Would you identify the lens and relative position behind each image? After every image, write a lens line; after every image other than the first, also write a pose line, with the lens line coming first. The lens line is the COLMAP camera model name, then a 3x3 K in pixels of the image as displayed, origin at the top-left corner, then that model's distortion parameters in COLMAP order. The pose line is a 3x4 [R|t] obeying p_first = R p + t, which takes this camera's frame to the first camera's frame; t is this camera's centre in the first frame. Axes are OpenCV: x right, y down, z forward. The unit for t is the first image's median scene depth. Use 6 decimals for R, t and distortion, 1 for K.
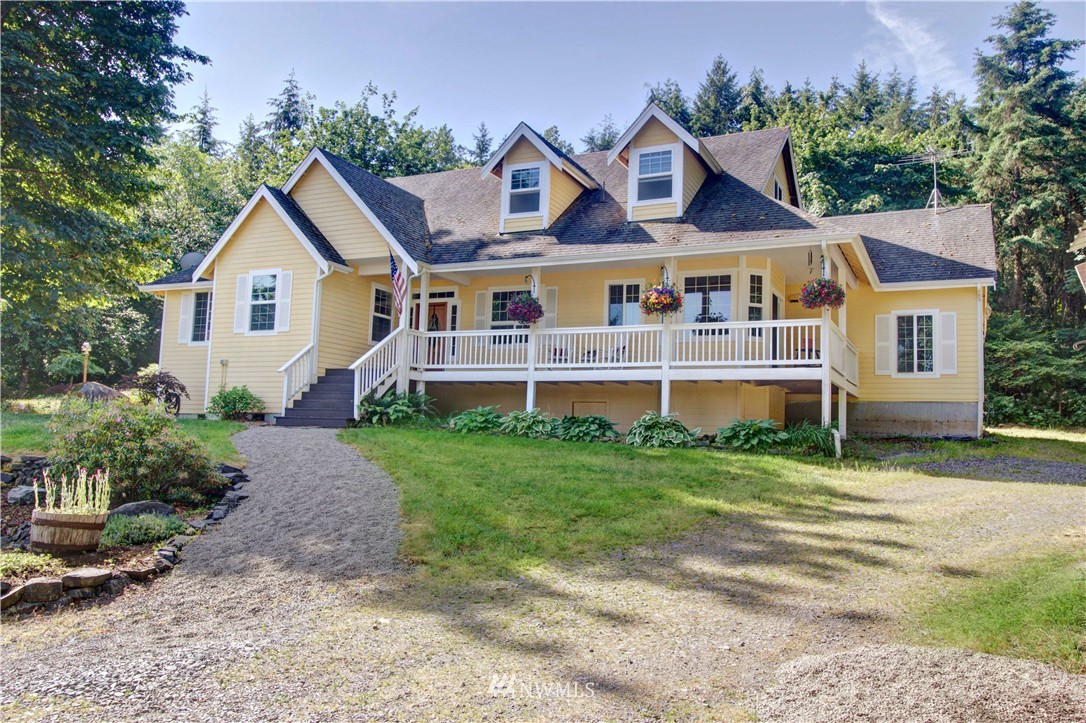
lens RADIAL K [[842.6, 0, 543.0], [0, 842.6, 361.5], [0, 0, 1]] dist [-0.002145, -0.000374]
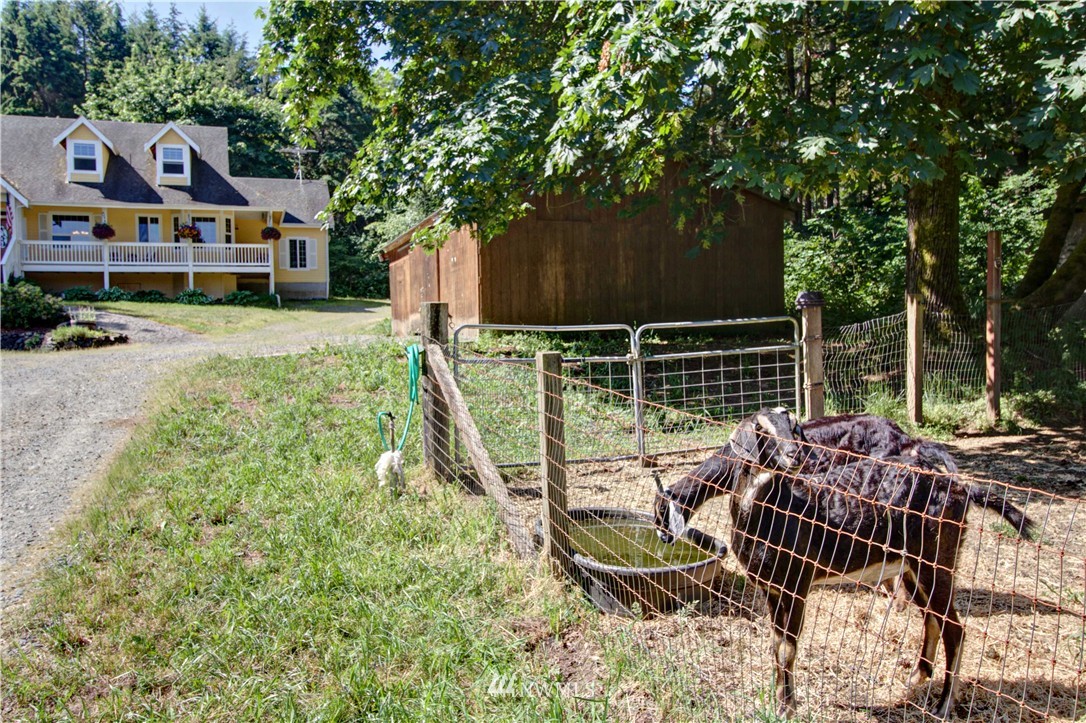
lens RADIAL K [[813.2, 0, 520.6], [0, 813.2, 361.7], [0, 0, 1]] dist [0.003635, 0.004563]
pose [[0.713750, -0.074919, 0.696382, -0.567774], [-0.025729, 0.990787, 0.132962, -0.038230], [-0.699928, -0.112819, 0.705247, -0.800192]]
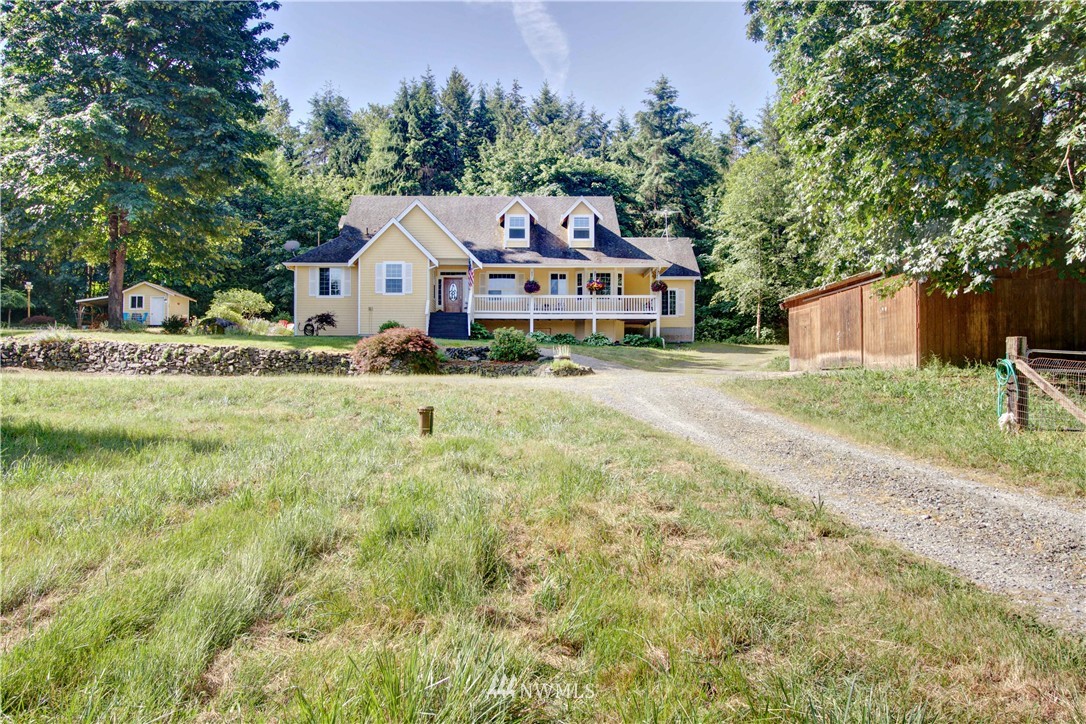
lens RADIAL K [[842.6, 0, 543.0], [0, 842.6, 362.0], [0, 0, 1]] dist [-0.002145, -0.000374]
pose [[0.891498, -0.022675, 0.452457, -0.934357], [-0.017045, 0.996361, 0.083516, -0.046581], [-0.452704, -0.082166, 0.887867, -0.934496]]
